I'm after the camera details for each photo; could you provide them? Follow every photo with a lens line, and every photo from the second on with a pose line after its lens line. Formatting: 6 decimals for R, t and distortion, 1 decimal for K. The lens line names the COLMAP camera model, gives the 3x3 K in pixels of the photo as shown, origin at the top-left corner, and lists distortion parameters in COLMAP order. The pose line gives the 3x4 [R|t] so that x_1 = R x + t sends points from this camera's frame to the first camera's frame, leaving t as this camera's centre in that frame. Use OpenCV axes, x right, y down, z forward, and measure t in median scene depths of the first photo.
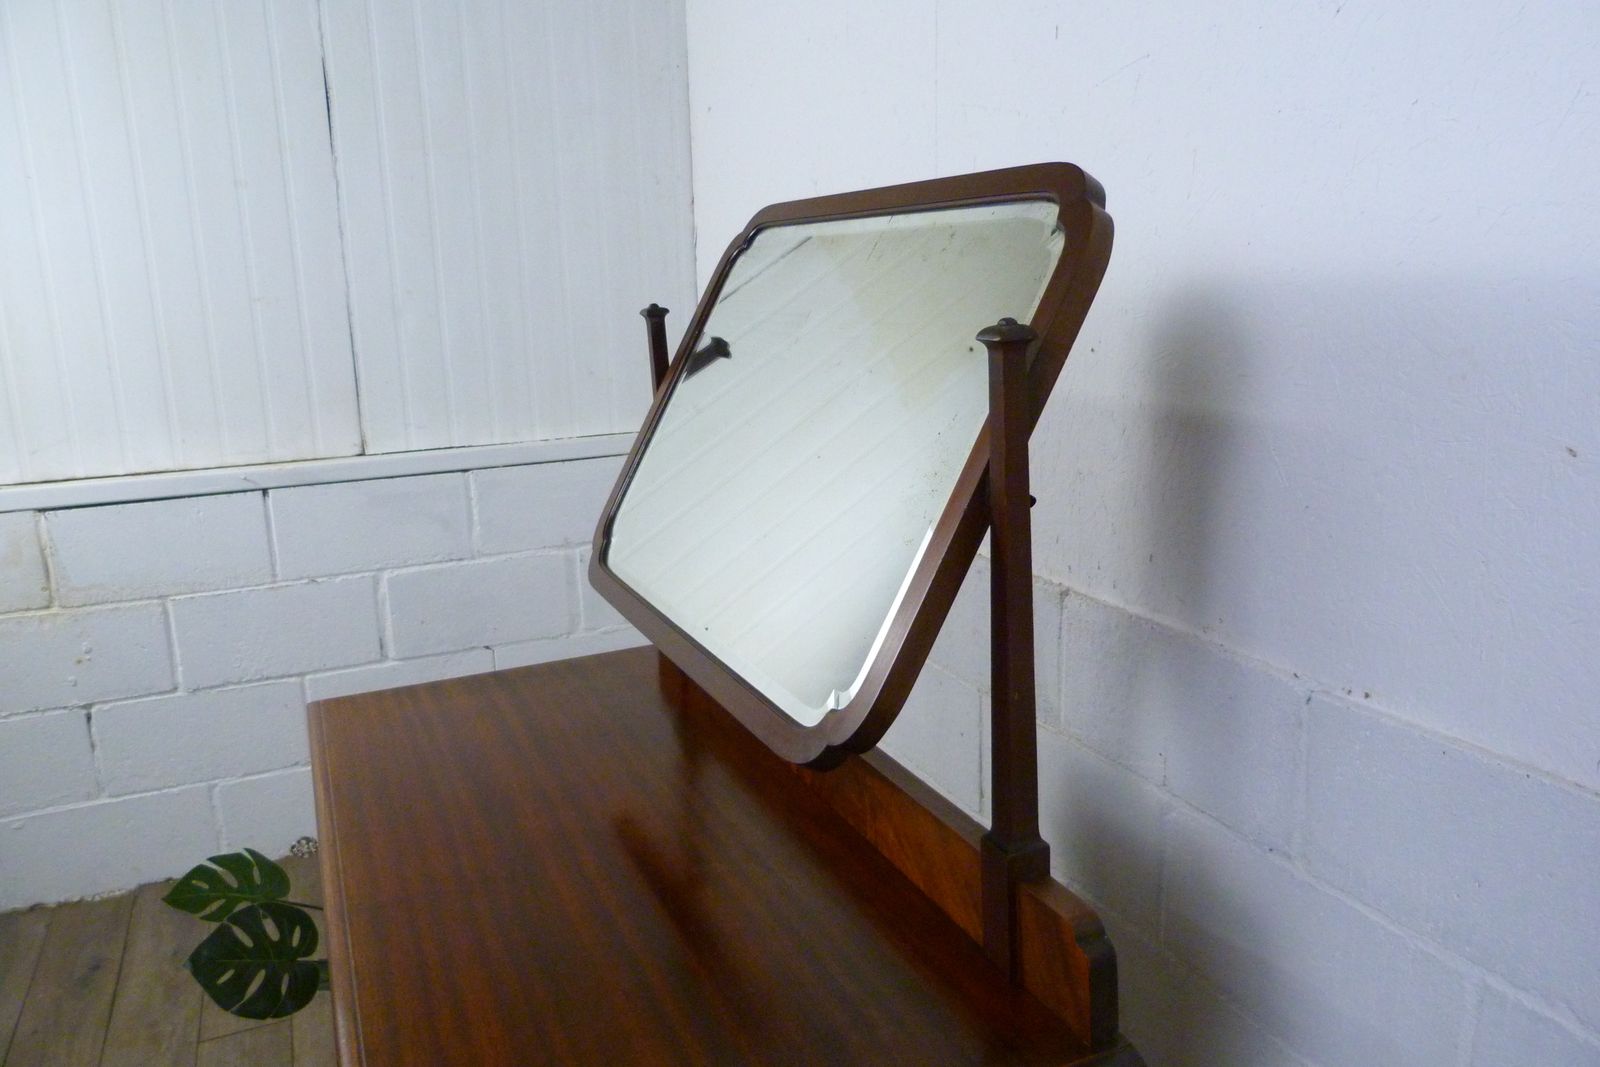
lens RADIAL K [[1202.8, 0, 800.8], [0, 1202.8, 523.1], [0, 0, 1]] dist [-0.039498, 0.029288]
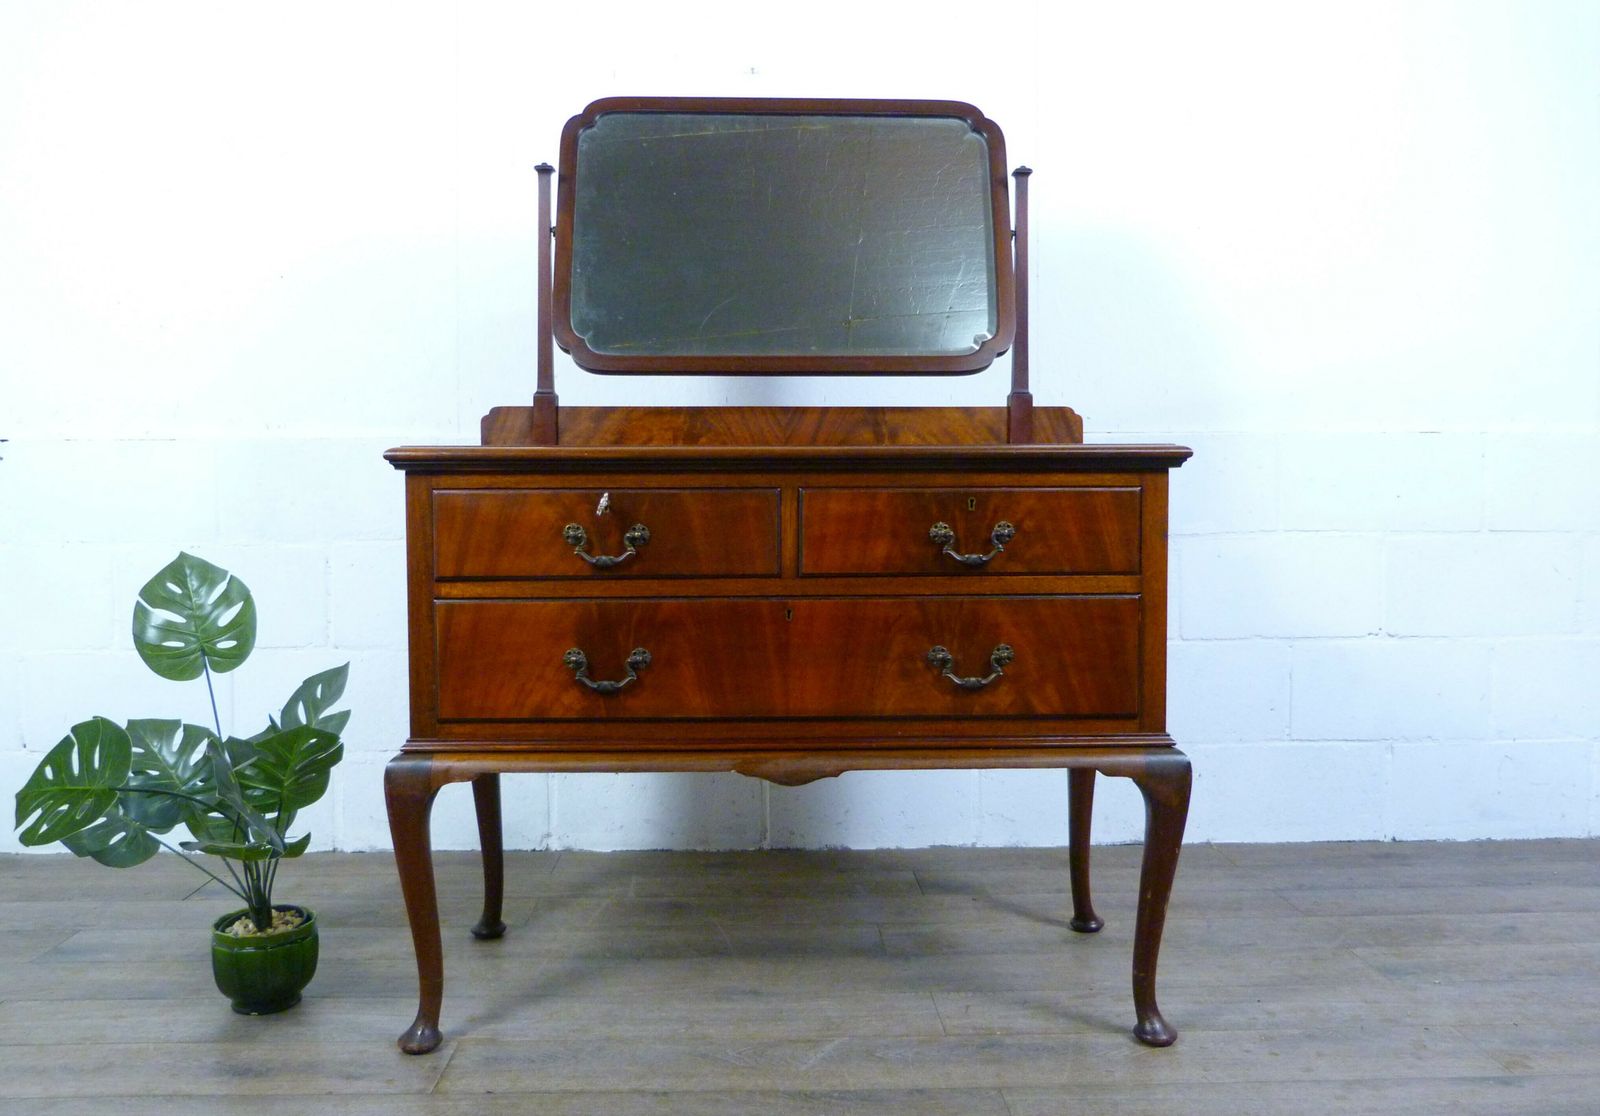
lens RADIAL K [[1277.9, 0, 789.4], [0, 1277.9, 560.9], [0, 0, 1]] dist [-0.033300, 0.026913]
pose [[0.373853, -0.003054, 0.927483, -1.096113], [0.182819, 0.980618, -0.070462, 0.325529], [-0.909291, 0.195904, 0.367166, 0.280675]]
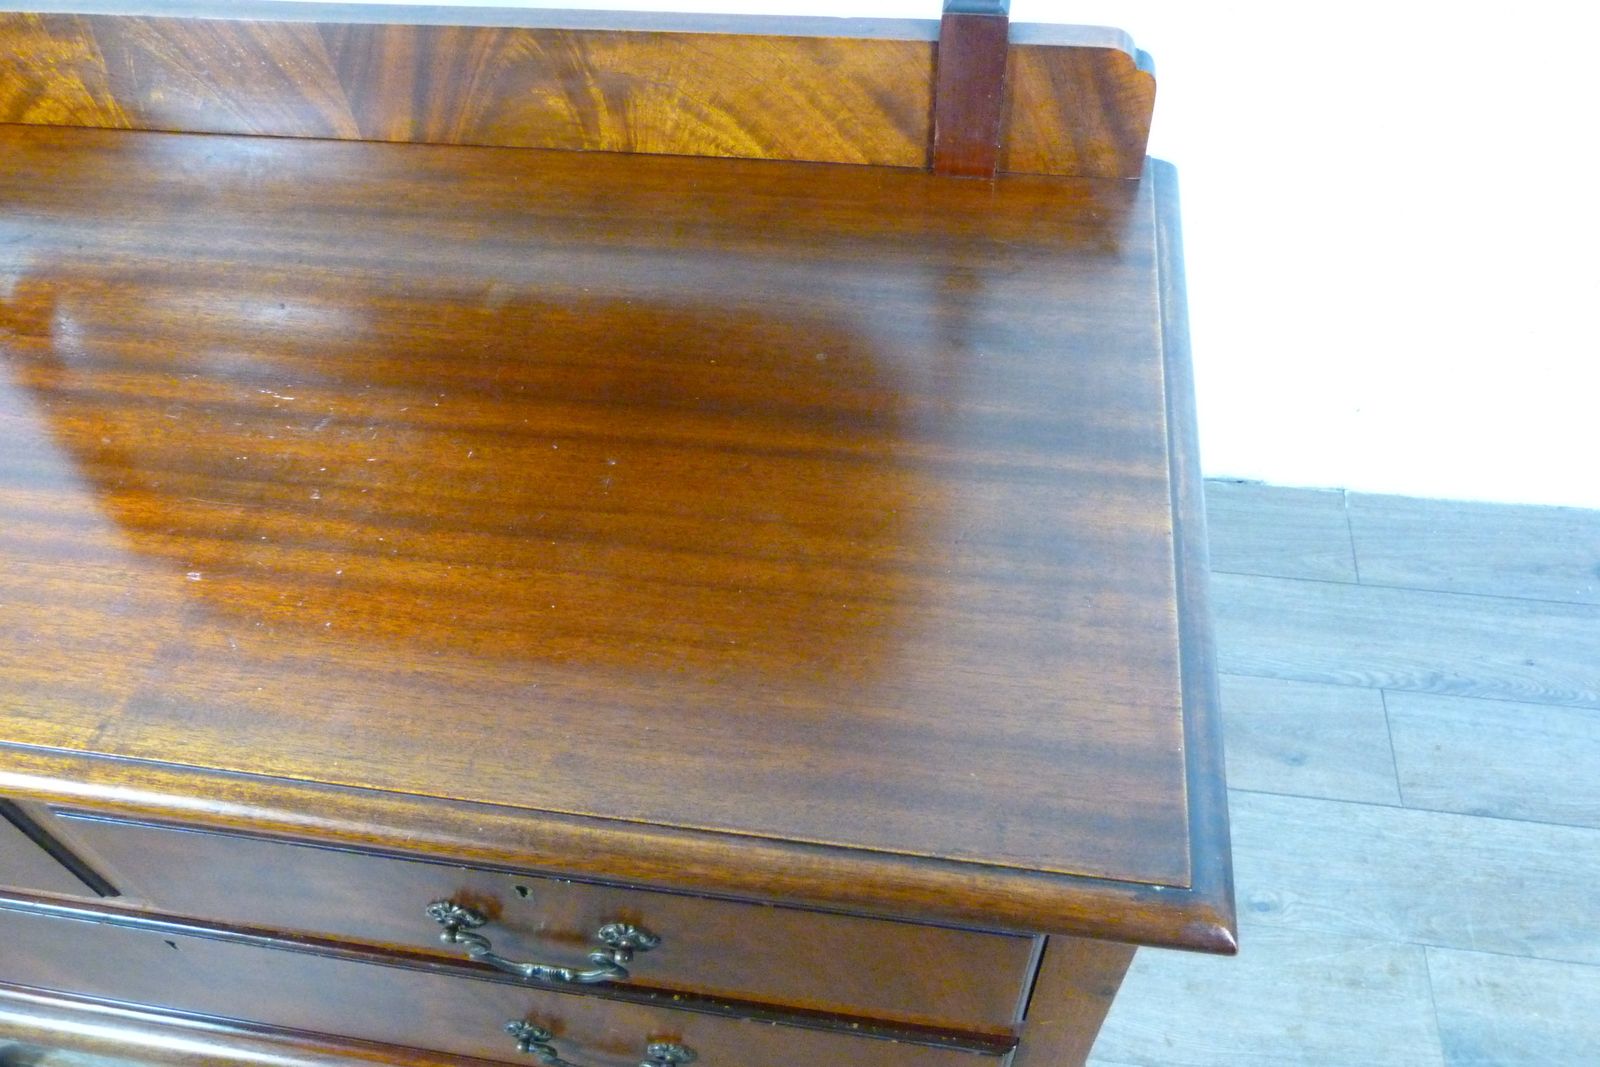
lens RADIAL K [[1202.8, 0, 807.4], [0, 1202.8, 532.4], [0, 0, 1]] dist [-0.039498, 0.029288]
pose [[0.533719, -0.635784, 0.557605, -0.250497], [0.198262, 0.735068, 0.648358, 0.001354], [-0.822093, -0.235489, 0.518371, 0.304919]]
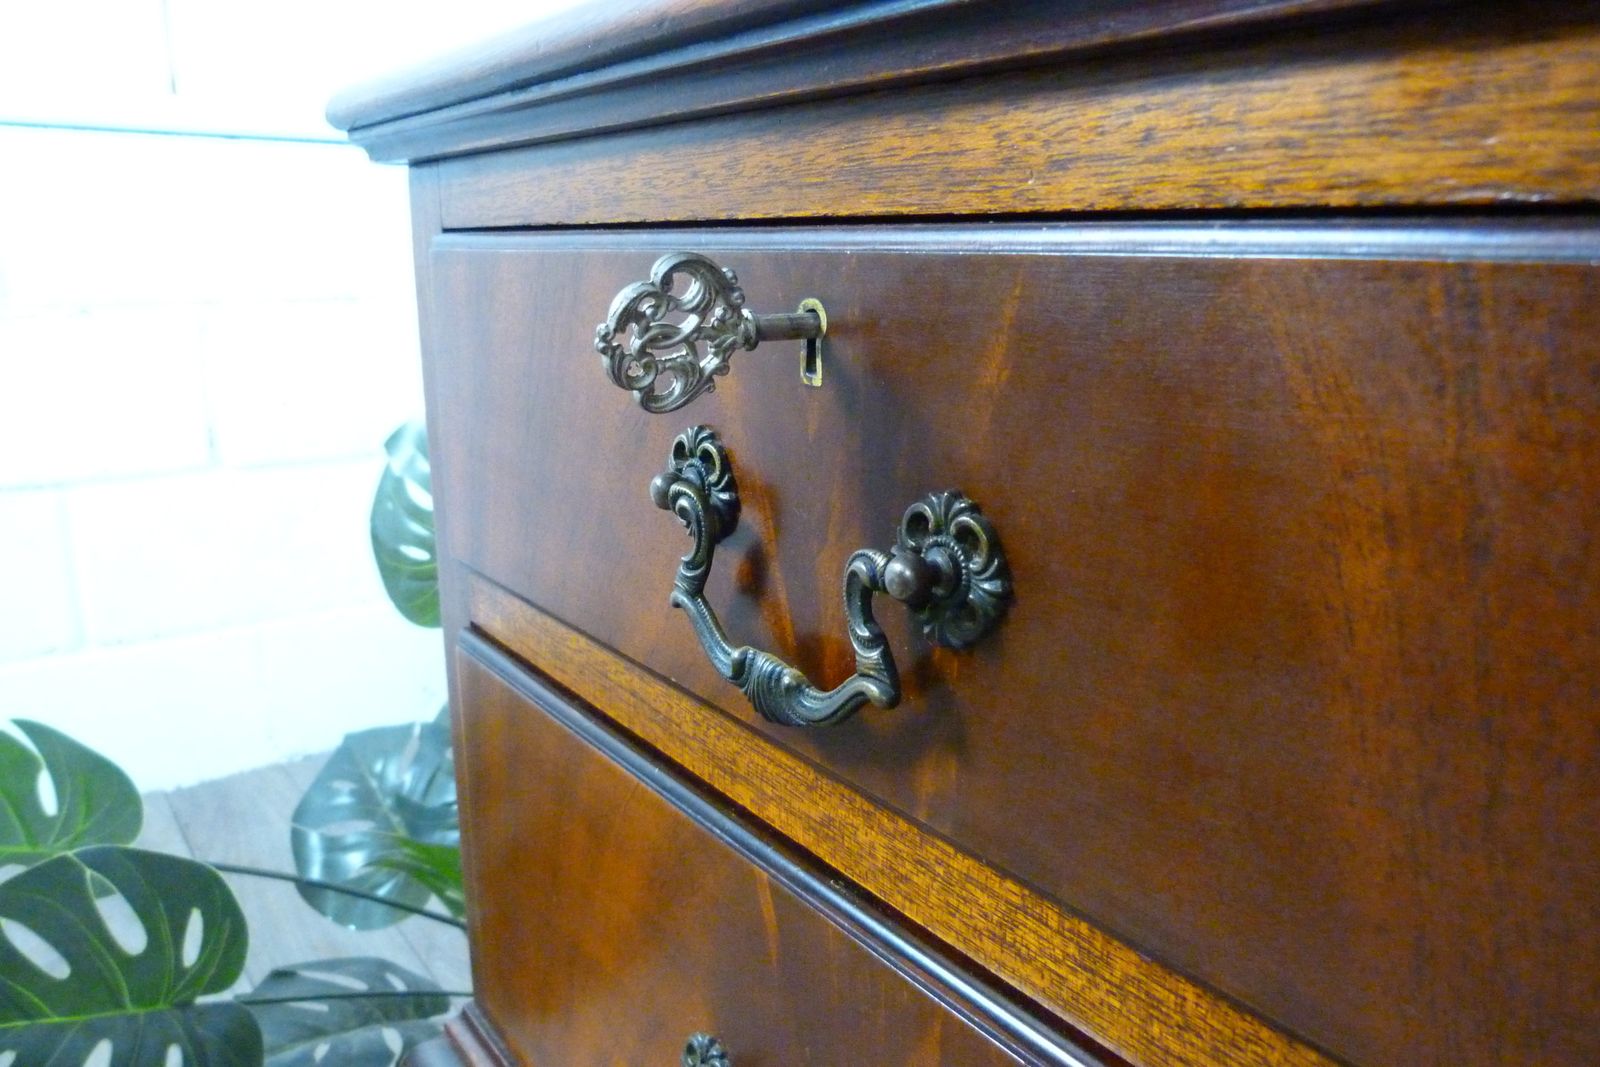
lens RADIAL K [[1202.8, 0, 800.5], [0, 1202.8, 526.6], [0, 0, 1]] dist [-0.039498, 0.029288]
pose [[0.976000, -0.013405, 0.217359, -0.317246], [0.009371, 0.999764, 0.019578, 0.214850], [-0.217570, -0.017071, 0.975895, 0.604602]]
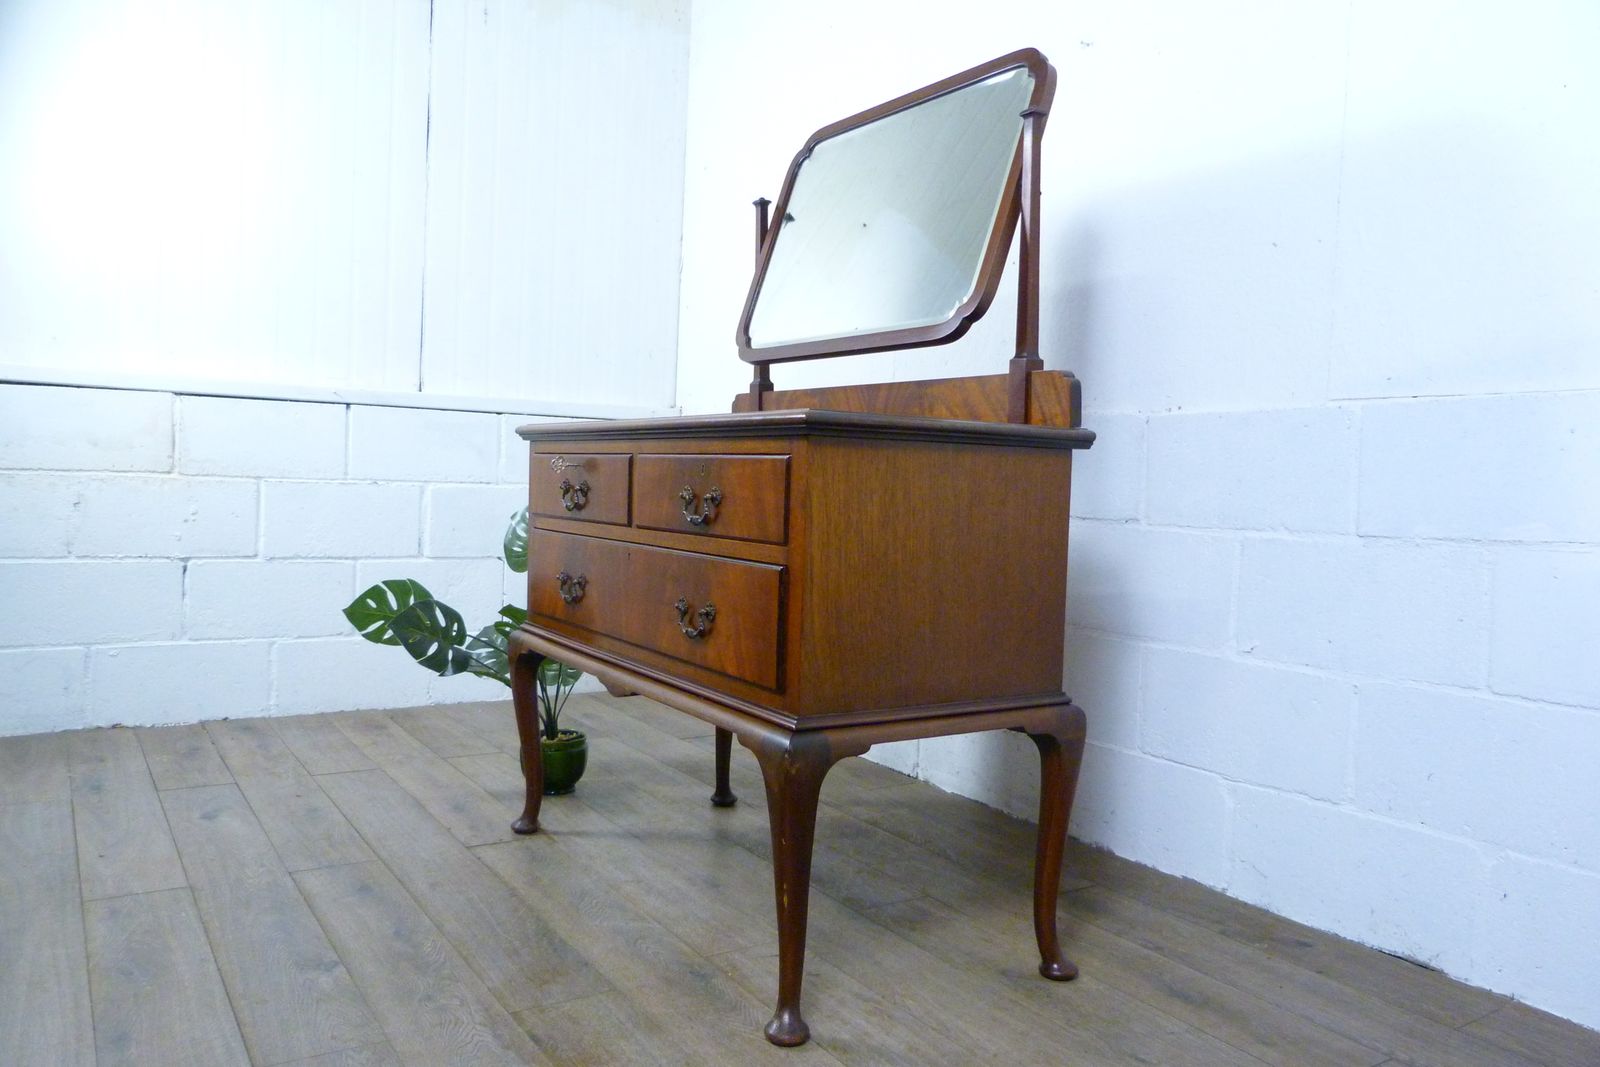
lens RADIAL K [[1202.8, 0, 797.8], [0, 1202.8, 530.2], [0, 0, 1]] dist [-0.039498, 0.029288]
pose [[0.985956, 0.062834, 0.154731, -0.250155], [-0.036677, 0.985370, -0.166437, 0.446962], [-0.162925, 0.158425, 0.973836, -0.440477]]
